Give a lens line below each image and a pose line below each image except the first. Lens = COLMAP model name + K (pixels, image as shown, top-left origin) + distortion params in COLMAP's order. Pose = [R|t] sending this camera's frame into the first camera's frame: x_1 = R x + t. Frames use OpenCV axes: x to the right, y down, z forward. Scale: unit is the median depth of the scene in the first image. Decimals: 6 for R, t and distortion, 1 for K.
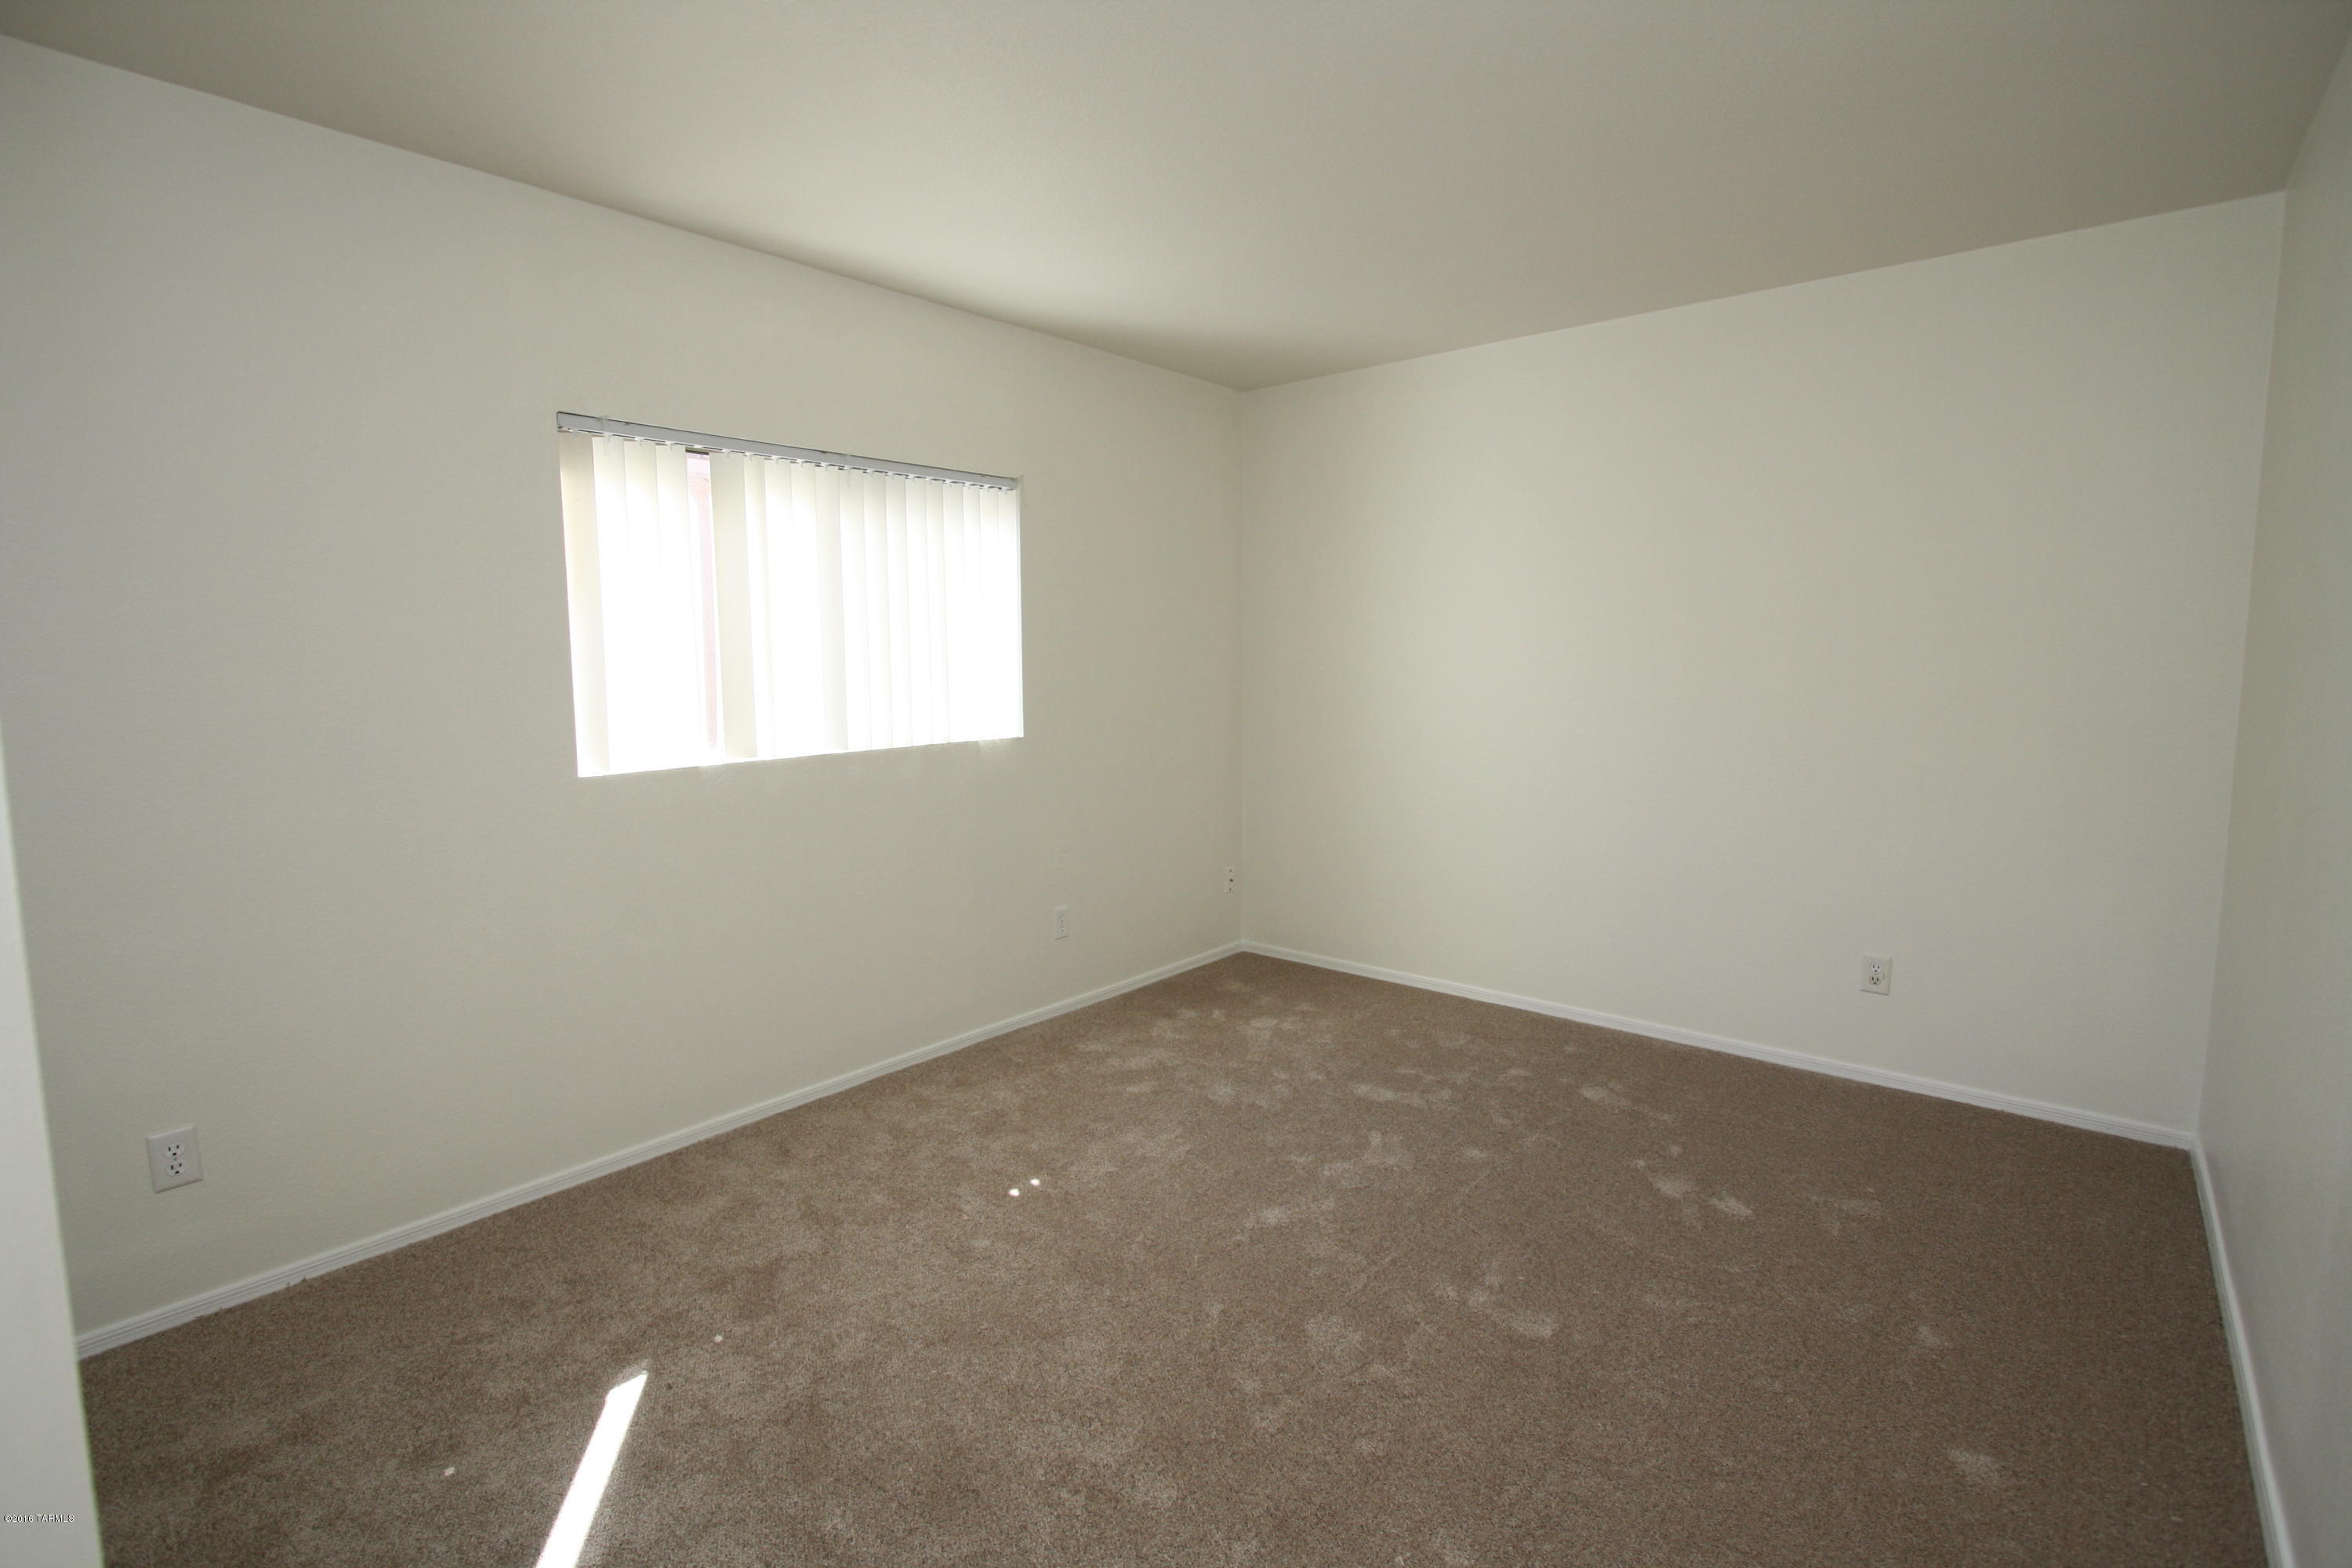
lens RADIAL K [[1094.0, 0, 1162.7], [0, 1094.0, 764.8], [0, 0, 1]] dist [-0.017213, 0.000022]
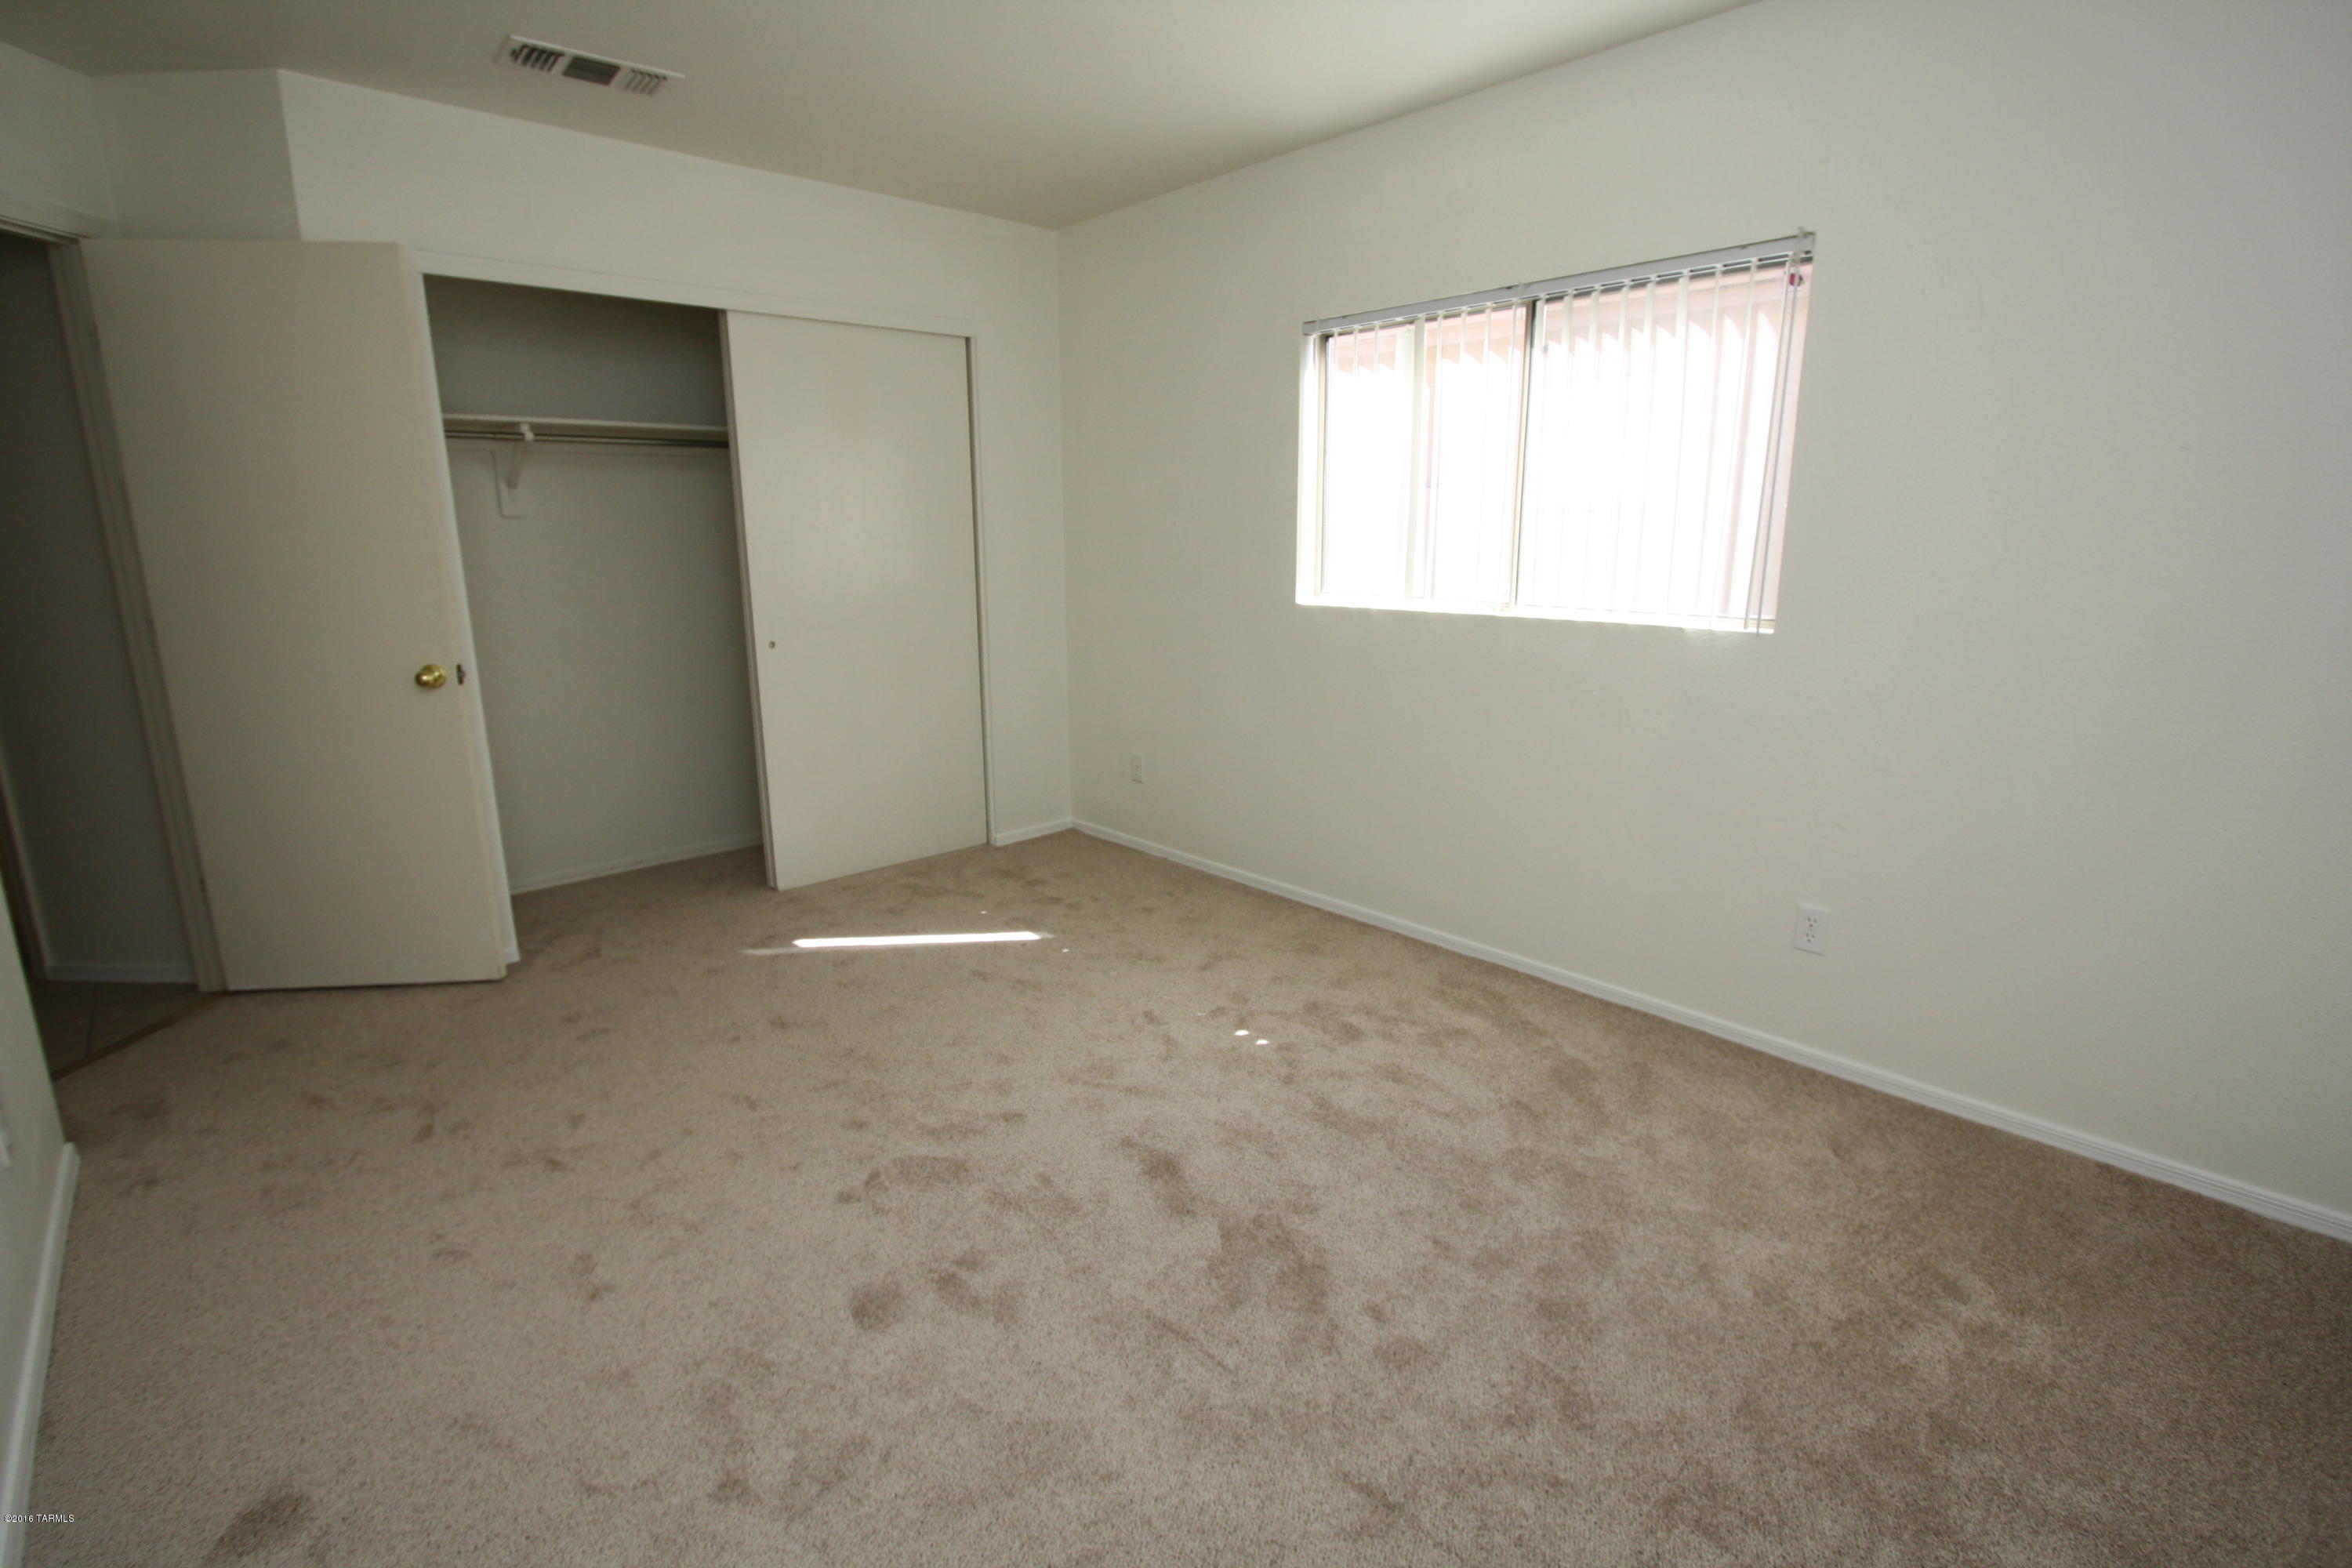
lens RADIAL K [[1094.0, 0, 1162.7], [0, 1094.0, 764.8], [0, 0, 1]] dist [-0.017213, 0.000022]
pose [[-0.134211, 0.220008, -0.966221, 0.777894], [-0.095457, 0.967638, 0.233590, -0.089747], [0.986344, 0.123583, -0.108867, 0.939625]]
